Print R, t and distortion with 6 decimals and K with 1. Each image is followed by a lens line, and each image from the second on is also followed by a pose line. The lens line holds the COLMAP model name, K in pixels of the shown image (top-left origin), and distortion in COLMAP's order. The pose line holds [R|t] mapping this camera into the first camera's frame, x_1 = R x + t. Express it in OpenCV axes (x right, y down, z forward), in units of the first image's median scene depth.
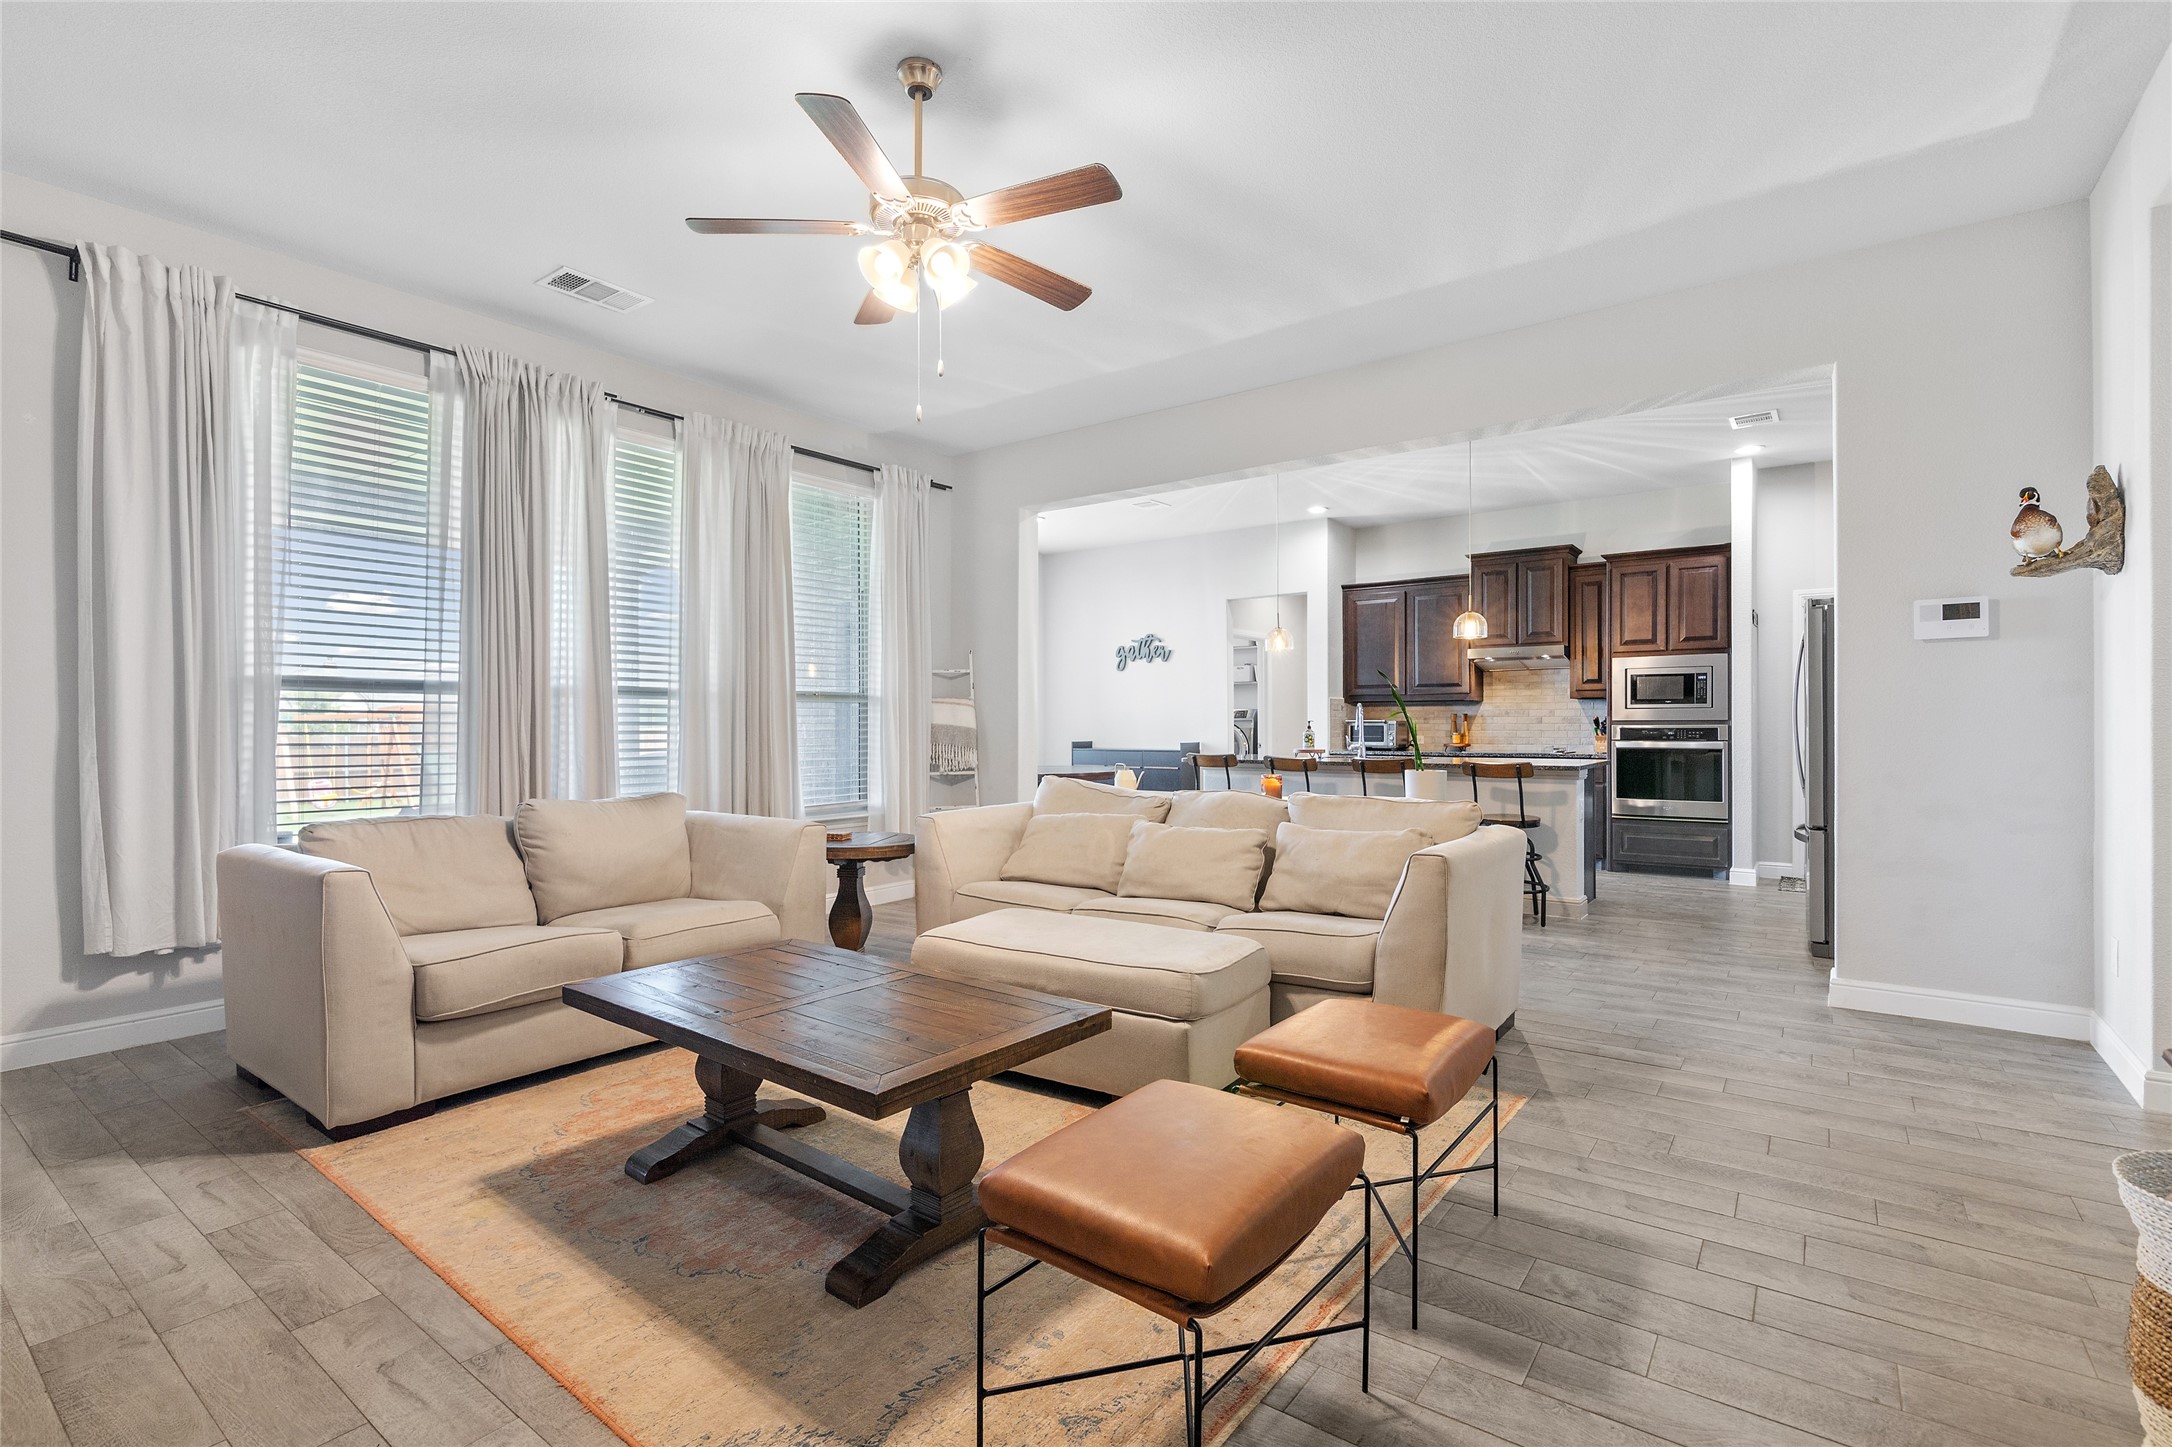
lens RADIAL K [[1001.2, 0, 1099.7], [0, 1001.2, 722.6], [0, 0, 1]] dist [-0.008698, 0.001360]
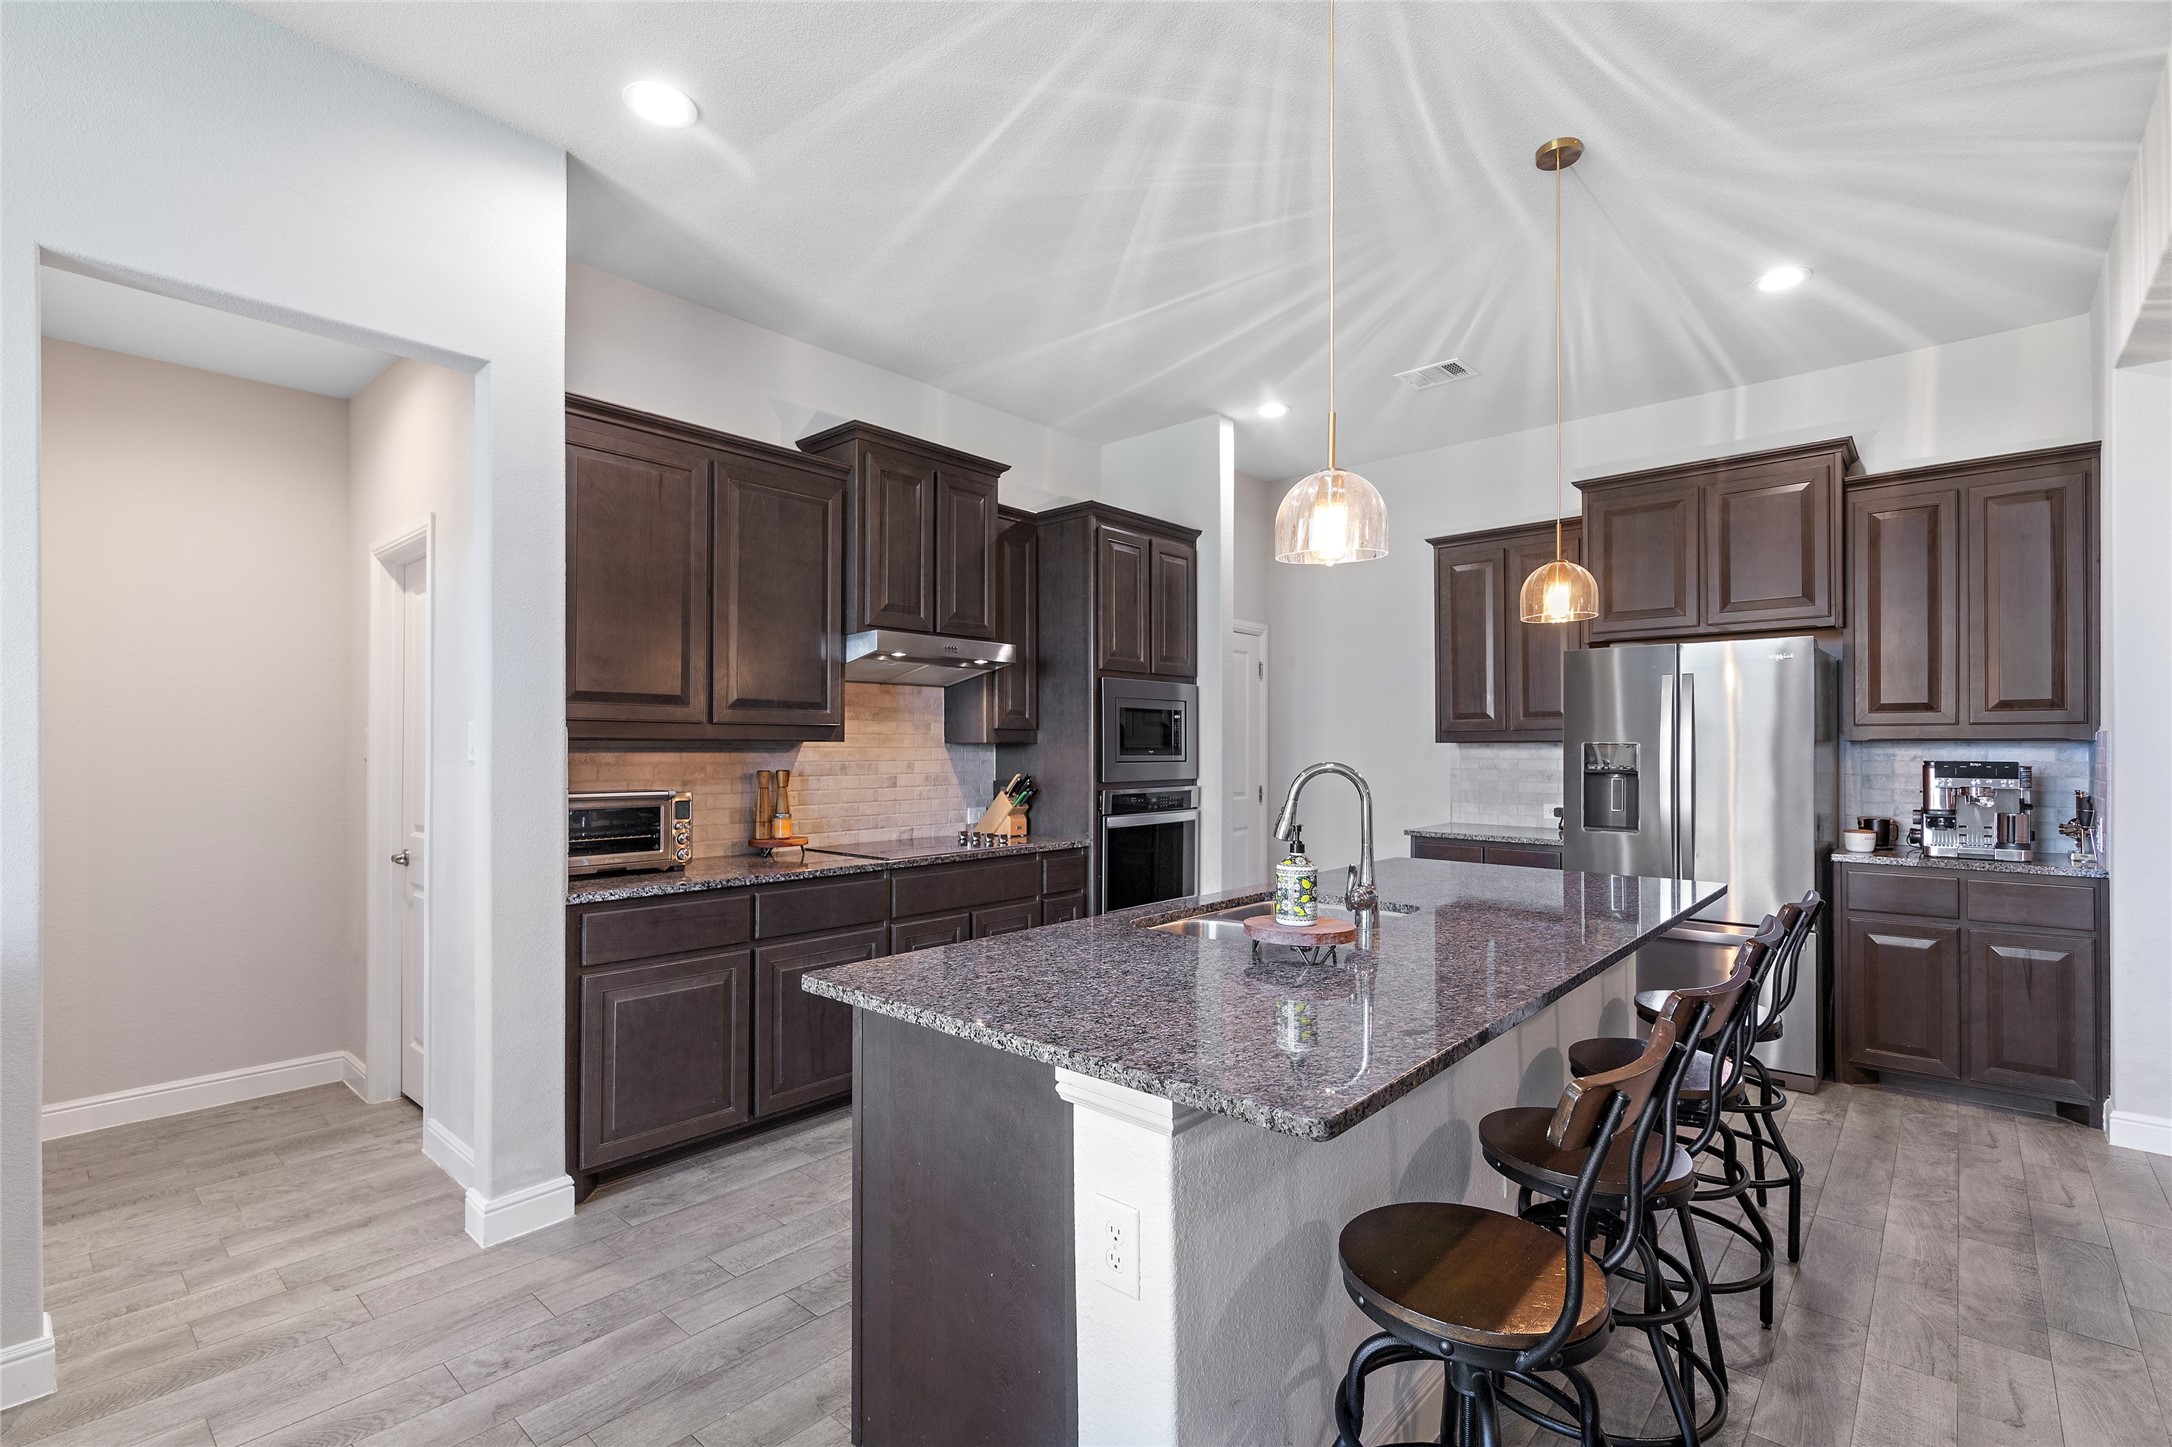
lens RADIAL K [[999.0, 0, 1077.3], [0, 999.0, 728.3], [0, 0, 1]] dist [0.000582, 0.001775]
pose [[0.108031, 0.021559, 0.993914, -0.076823], [-0.002479, 0.999768, -0.021416, -0.021219], [-0.994144, -0.000151, 0.108059, 0.942222]]
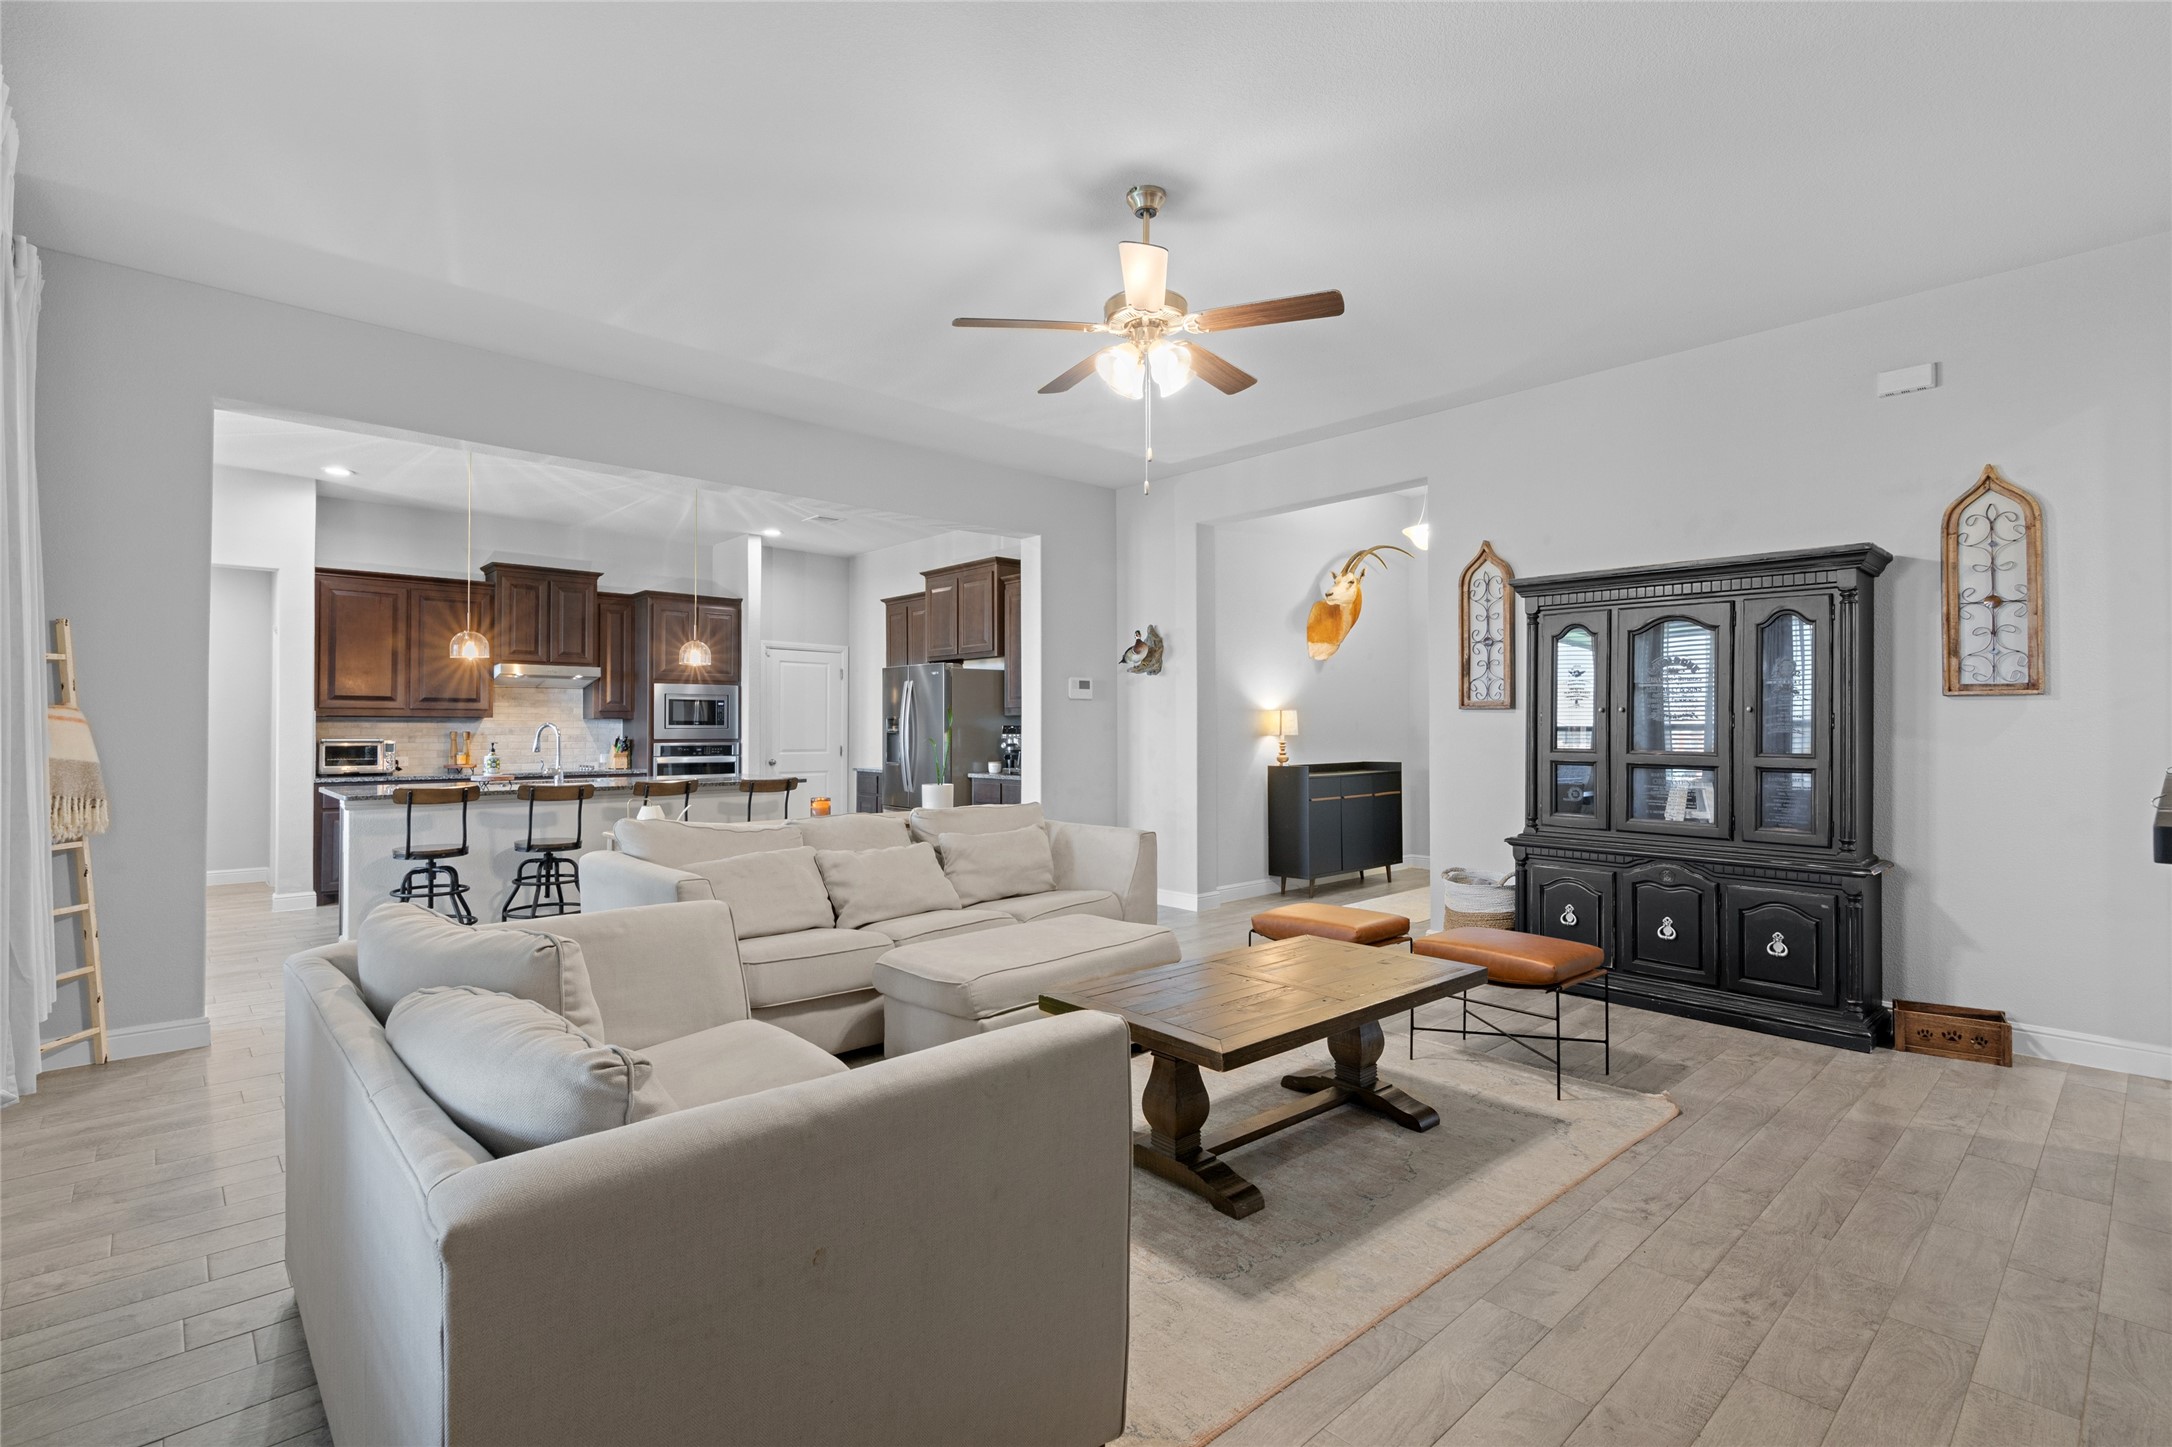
lens RADIAL K [[999.0, 0, 1077.3], [0, 999.0, 728.3], [0, 0, 1]] dist [0.000582, 0.001775]
pose [[0.196560, 0.003398, 0.980486, -0.483945], [-0.001213, 0.999994, -0.003223, -0.011275], [-0.980491, -0.000555, 0.196563, 0.313416]]
